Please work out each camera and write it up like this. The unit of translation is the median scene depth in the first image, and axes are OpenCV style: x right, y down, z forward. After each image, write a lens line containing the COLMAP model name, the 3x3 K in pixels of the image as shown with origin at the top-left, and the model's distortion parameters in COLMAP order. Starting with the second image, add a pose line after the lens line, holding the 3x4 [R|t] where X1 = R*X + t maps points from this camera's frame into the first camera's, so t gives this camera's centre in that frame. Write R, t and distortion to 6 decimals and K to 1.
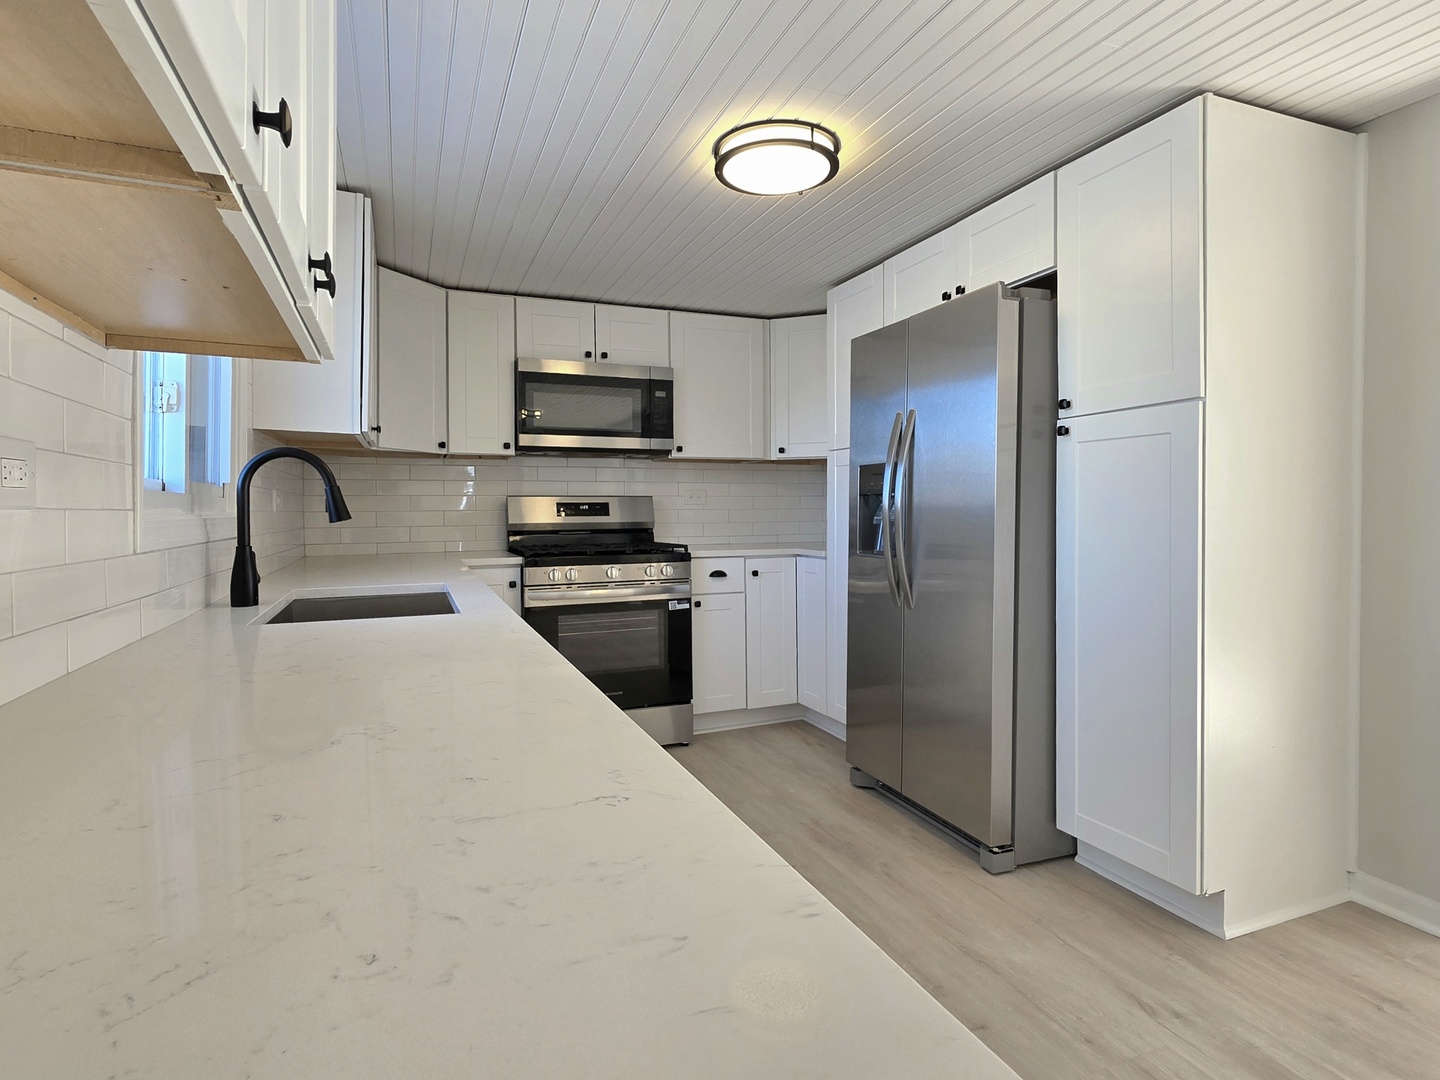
lens RADIAL K [[762.7, 0, 734.0], [0, 762.7, 525.3], [0, 0, 1]] dist [-0.002022, 0.010428]
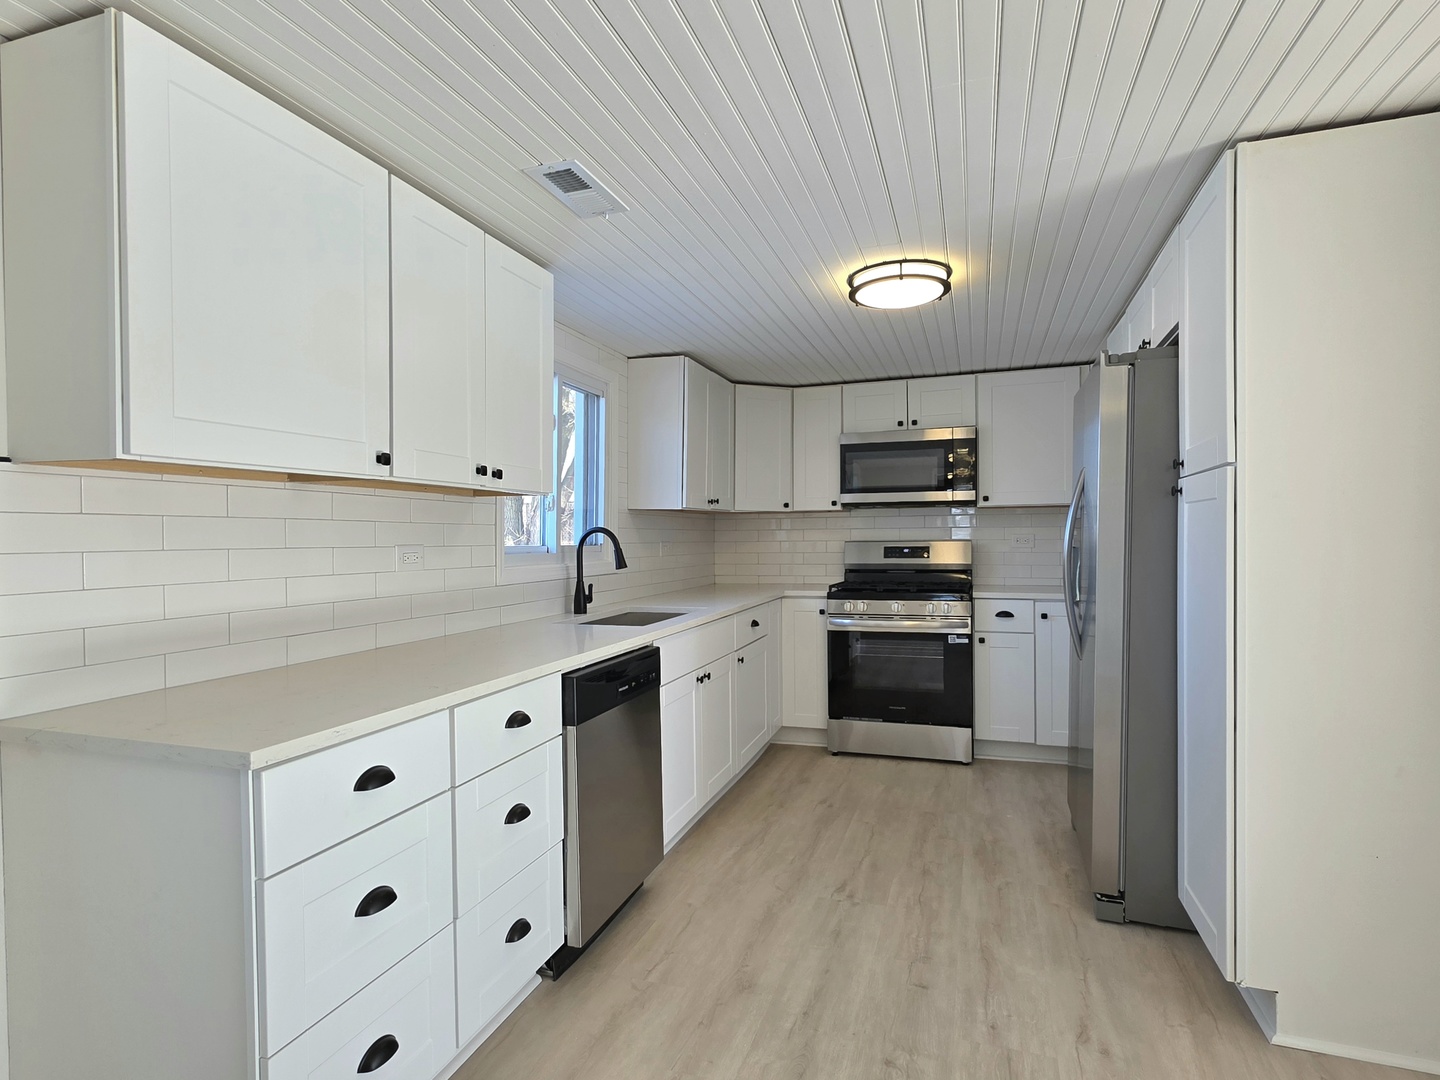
lens RADIAL K [[762.7, 0, 731.9], [0, 762.7, 551.3], [0, 0, 1]] dist [-0.002022, 0.010428]
pose [[0.748528, 0.011626, -0.663002, 0.584543], [-0.009413, 0.999932, 0.006906, -0.042746], [0.663037, 0.001071, 0.748586, -0.098628]]
